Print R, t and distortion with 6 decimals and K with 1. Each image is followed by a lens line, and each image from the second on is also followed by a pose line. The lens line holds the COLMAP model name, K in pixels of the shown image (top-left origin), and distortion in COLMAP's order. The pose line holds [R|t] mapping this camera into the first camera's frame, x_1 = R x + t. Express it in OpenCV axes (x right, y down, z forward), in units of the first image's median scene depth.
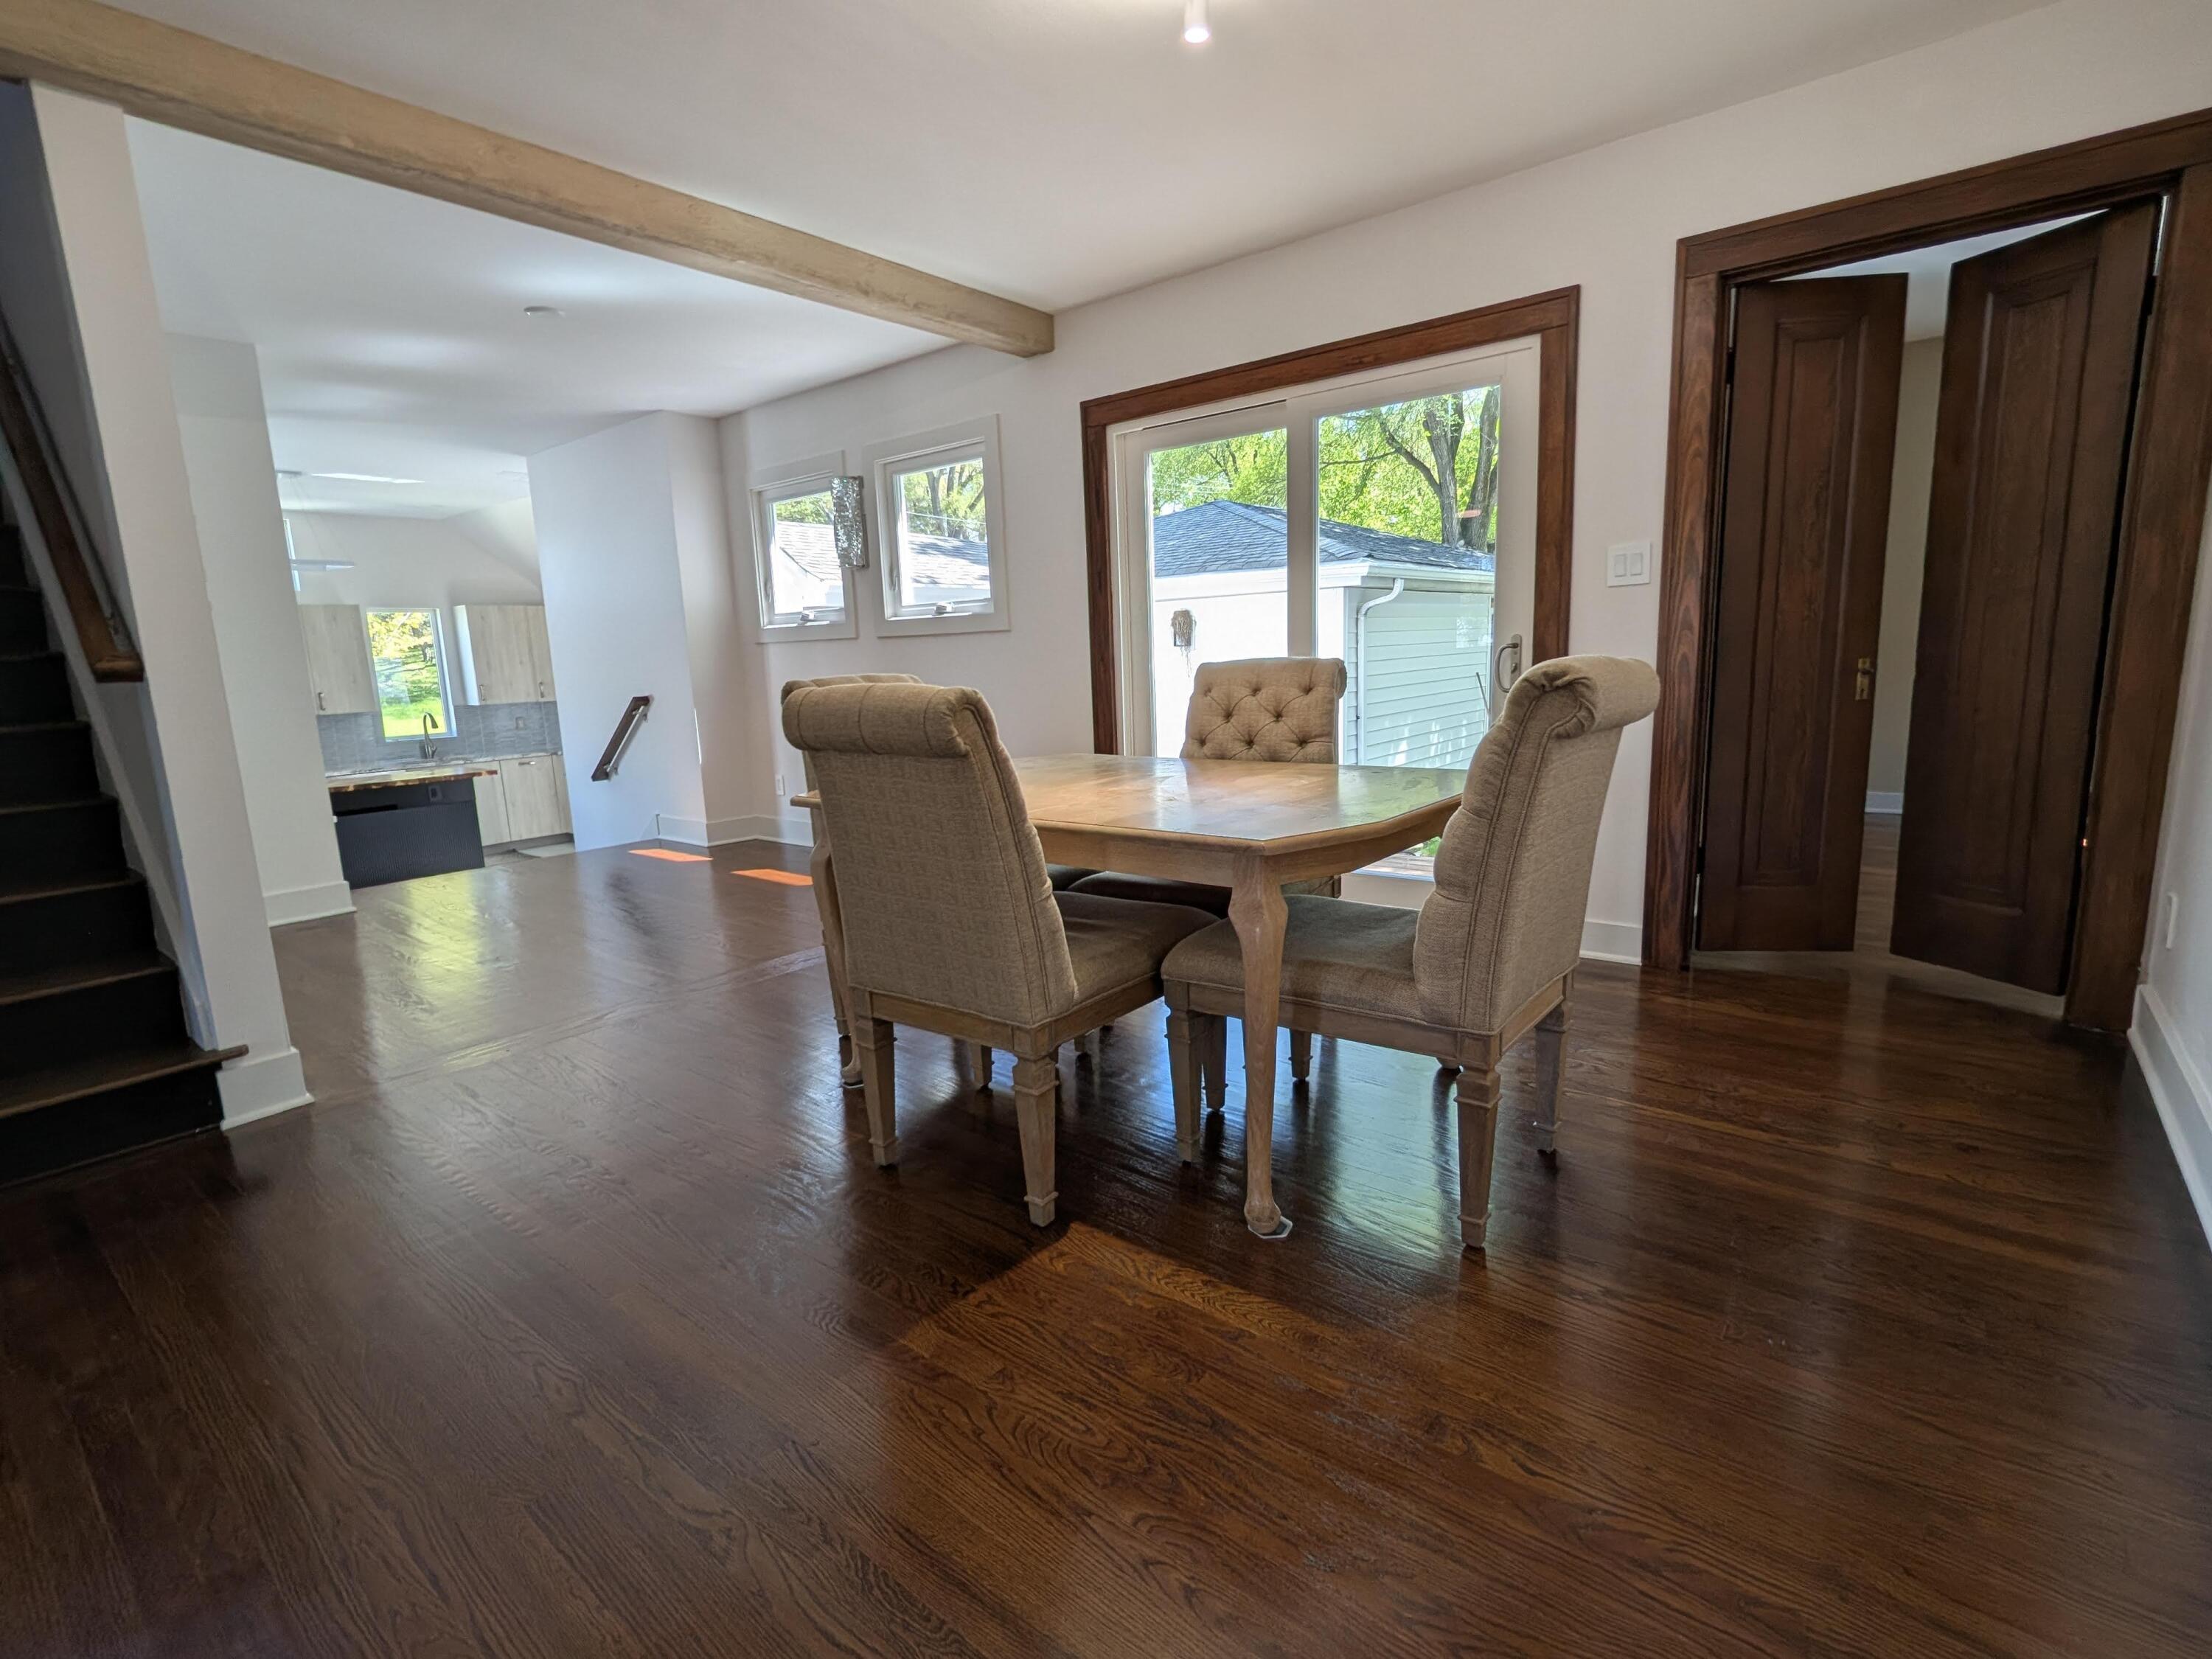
lens RADIAL K [[1036.5, 0, 1089.4], [0, 1036.5, 829.1], [0, 0, 1]] dist [-0.000919, -0.000700]
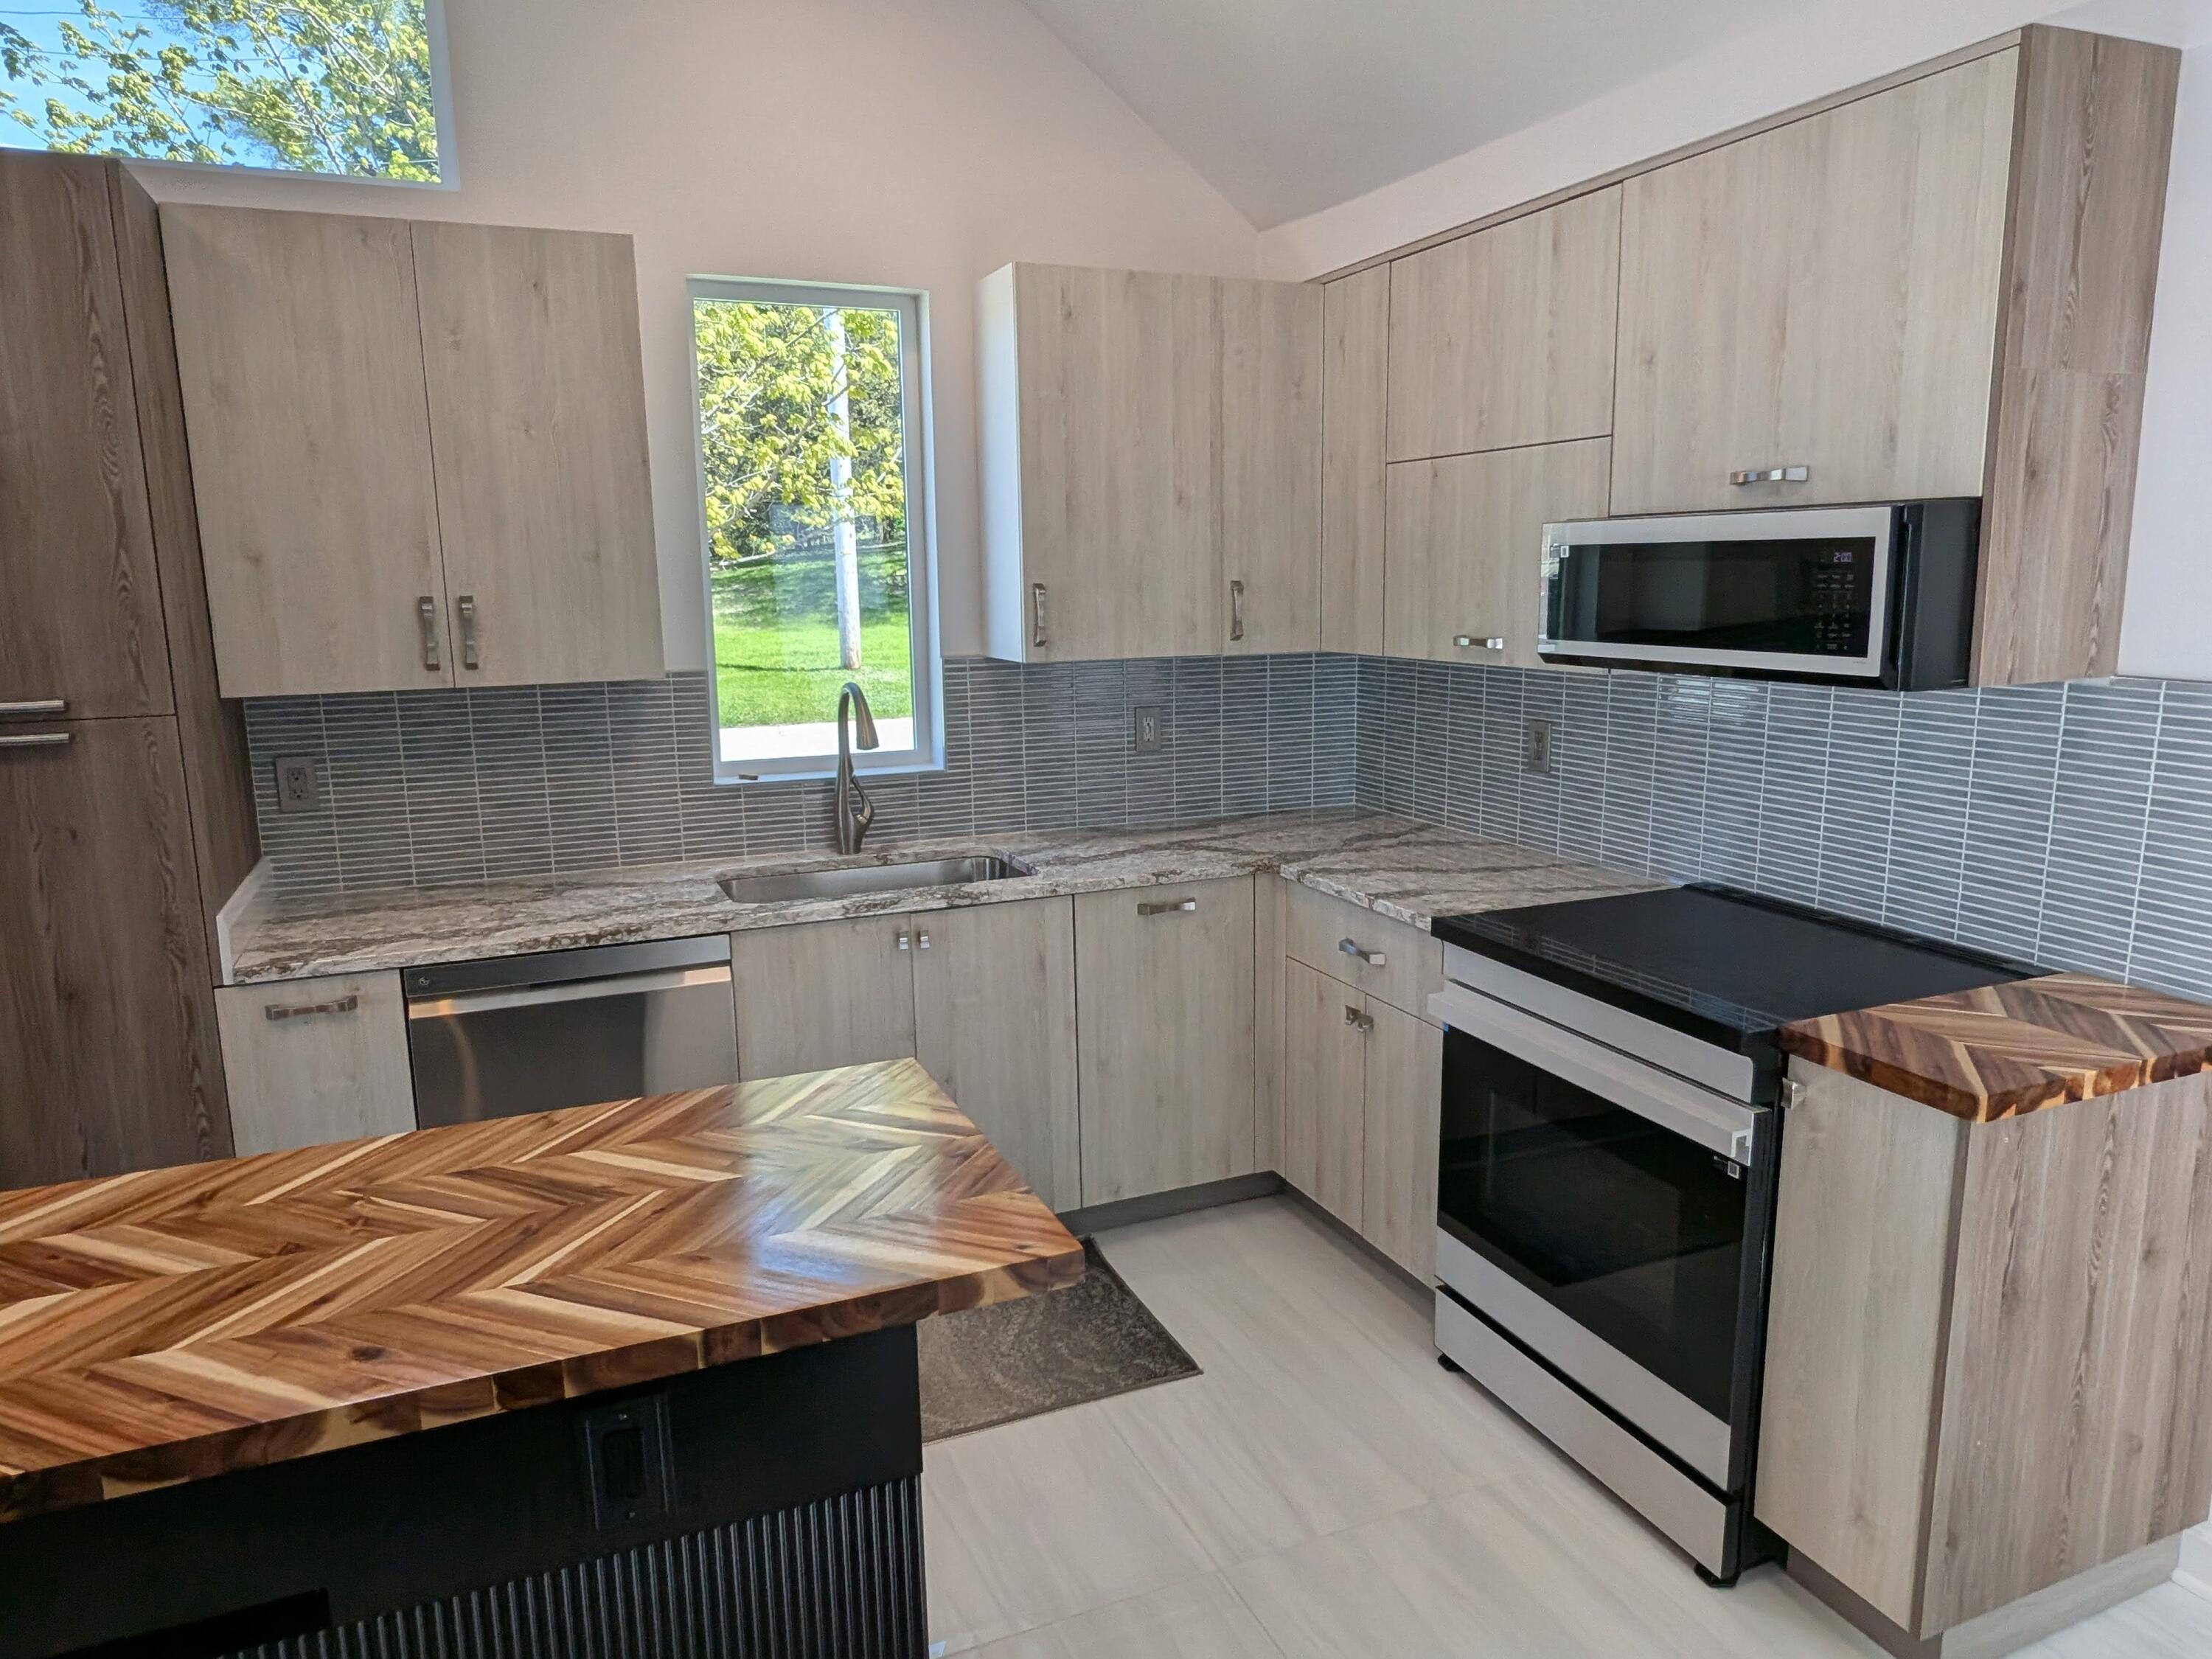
lens RADIAL K [[1440.1, 0, 1099.2], [0, 1440.1, 830.2], [0, 0, 1]] dist [0.018359, -0.010489]
pose [[0.883670, 0.107988, -0.455484, -0.398622], [-0.098820, 0.994133, 0.043976, -0.094990], [0.457561, 0.006151, 0.889157, 0.679376]]
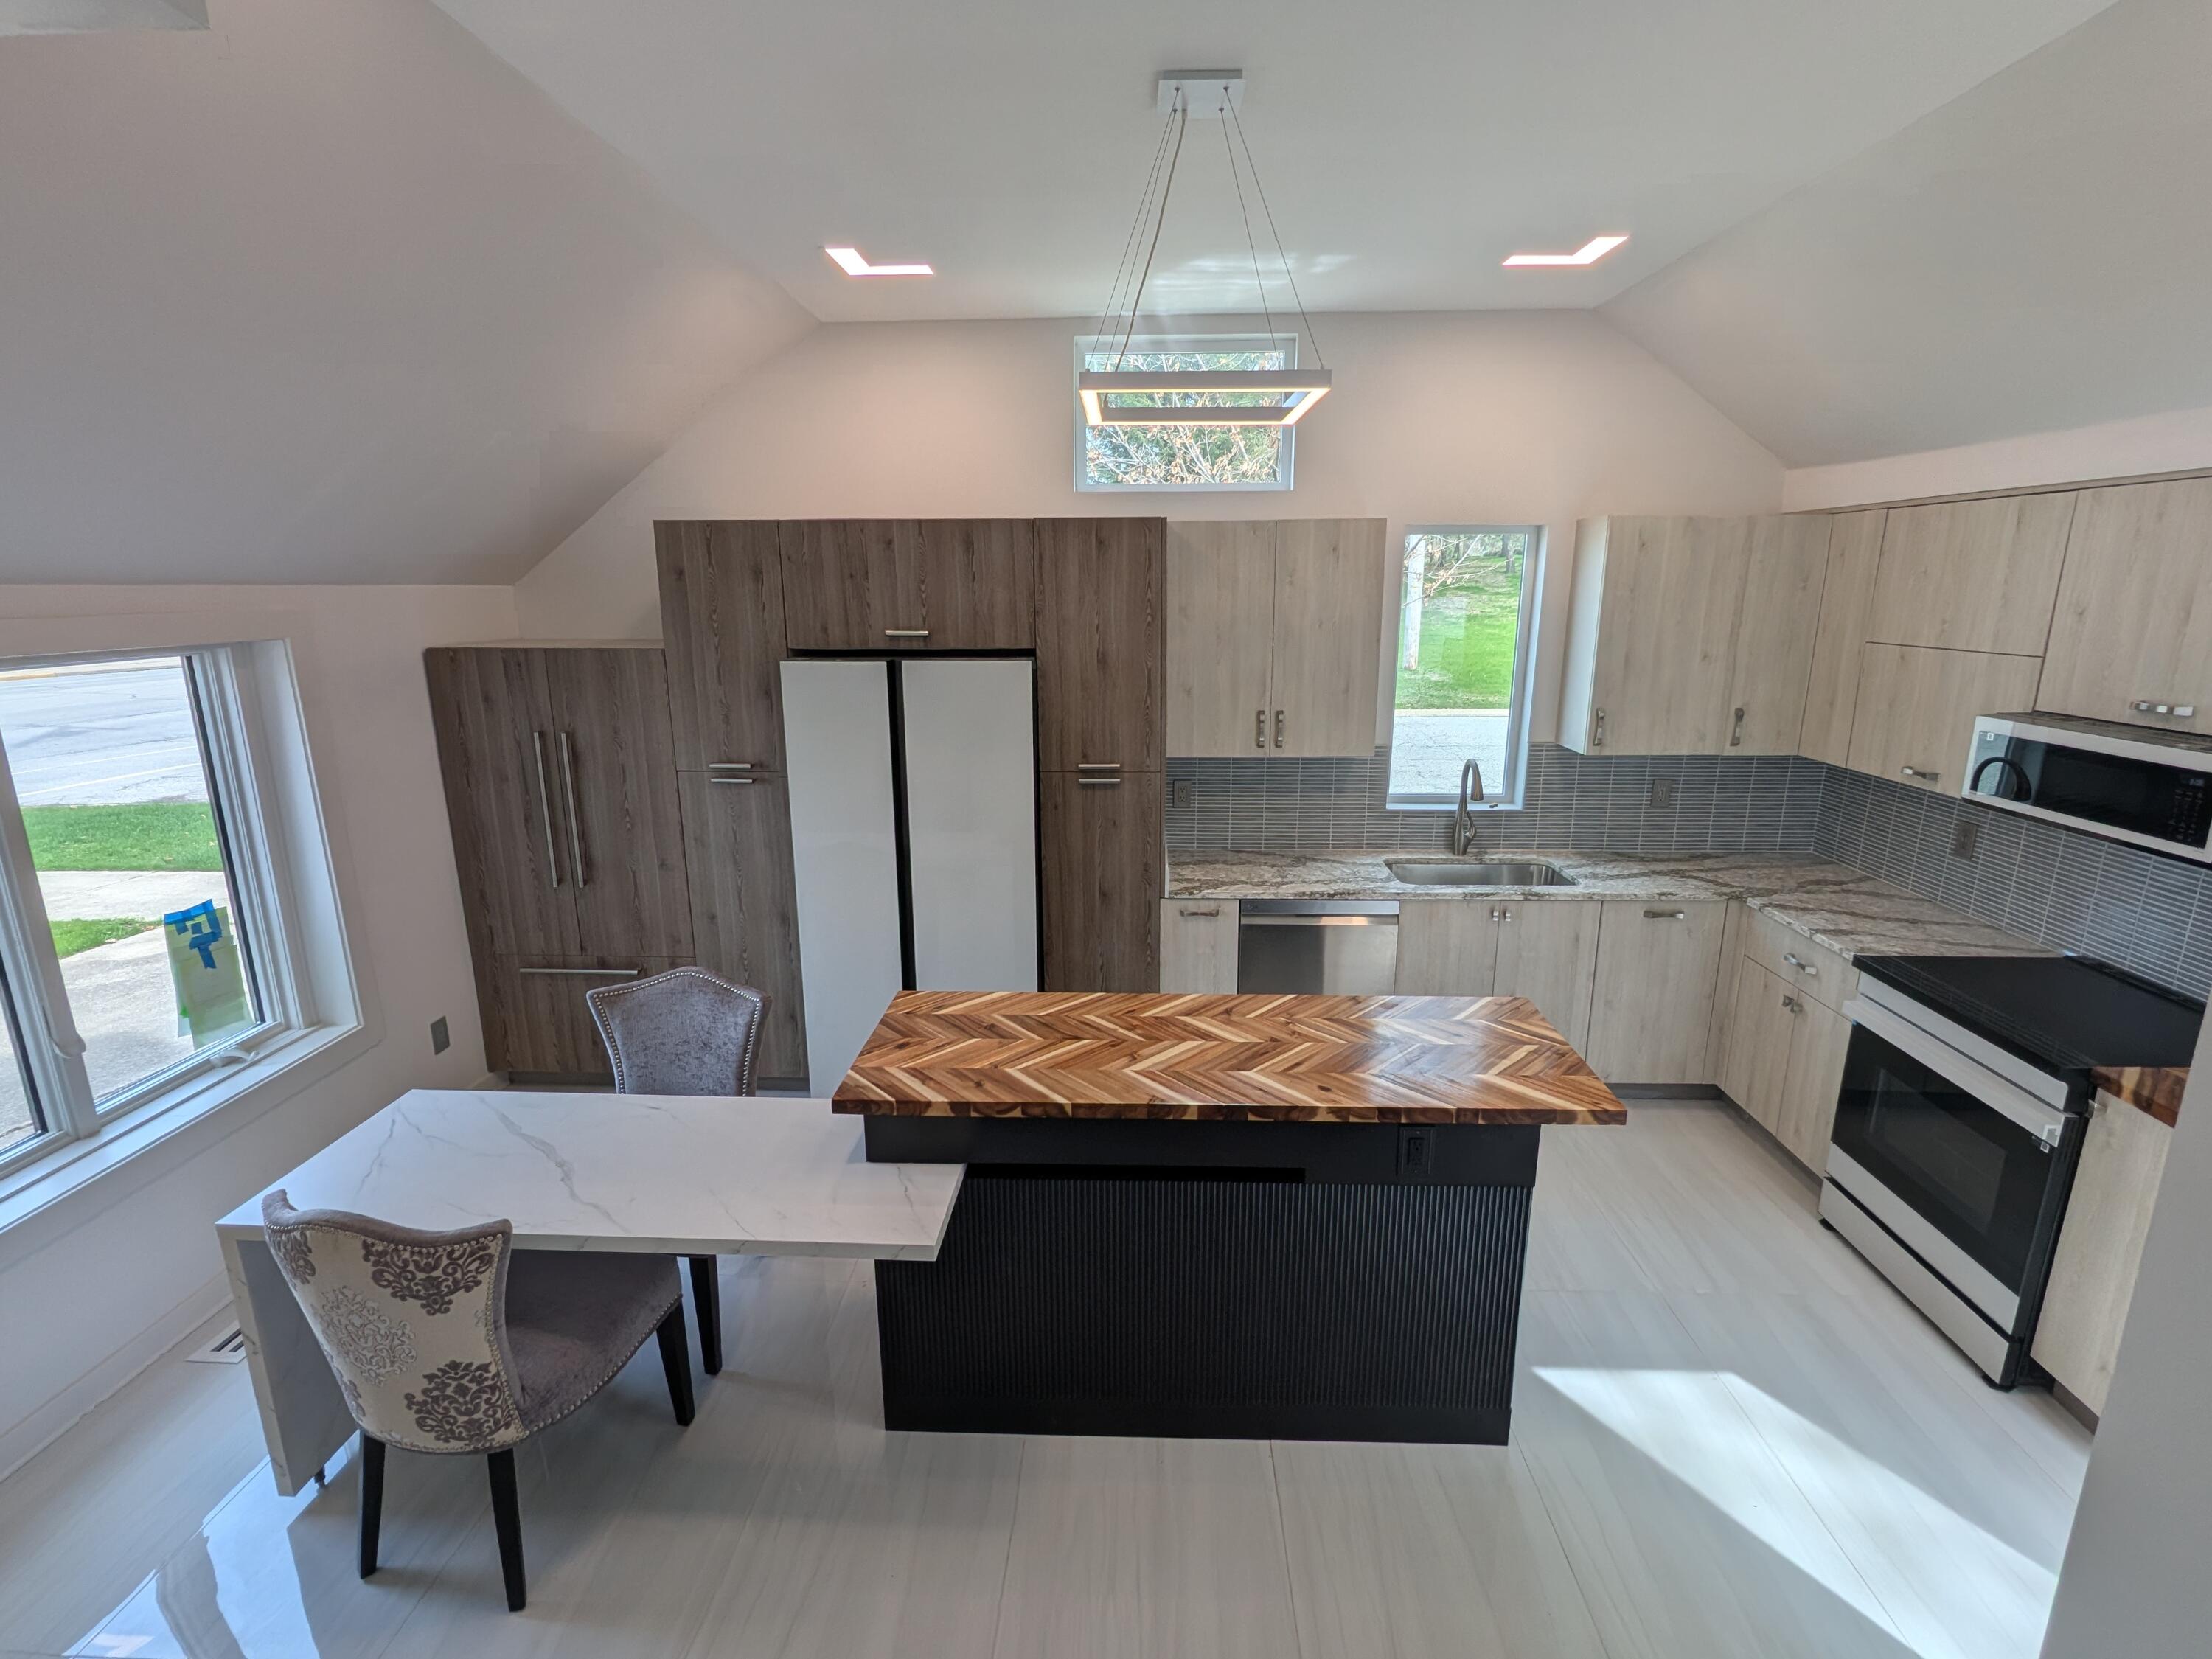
lens RADIAL K [[1036.5, 0, 1103.0], [0, 1036.5, 834.4], [0, 0, 1]] dist [-0.000919, -0.000700]
pose [[0.601017, 0.226250, -0.766544, -0.368392], [-0.153132, 0.973925, 0.167394, -0.127371], [0.784429, 0.016776, 0.619991, 0.571889]]
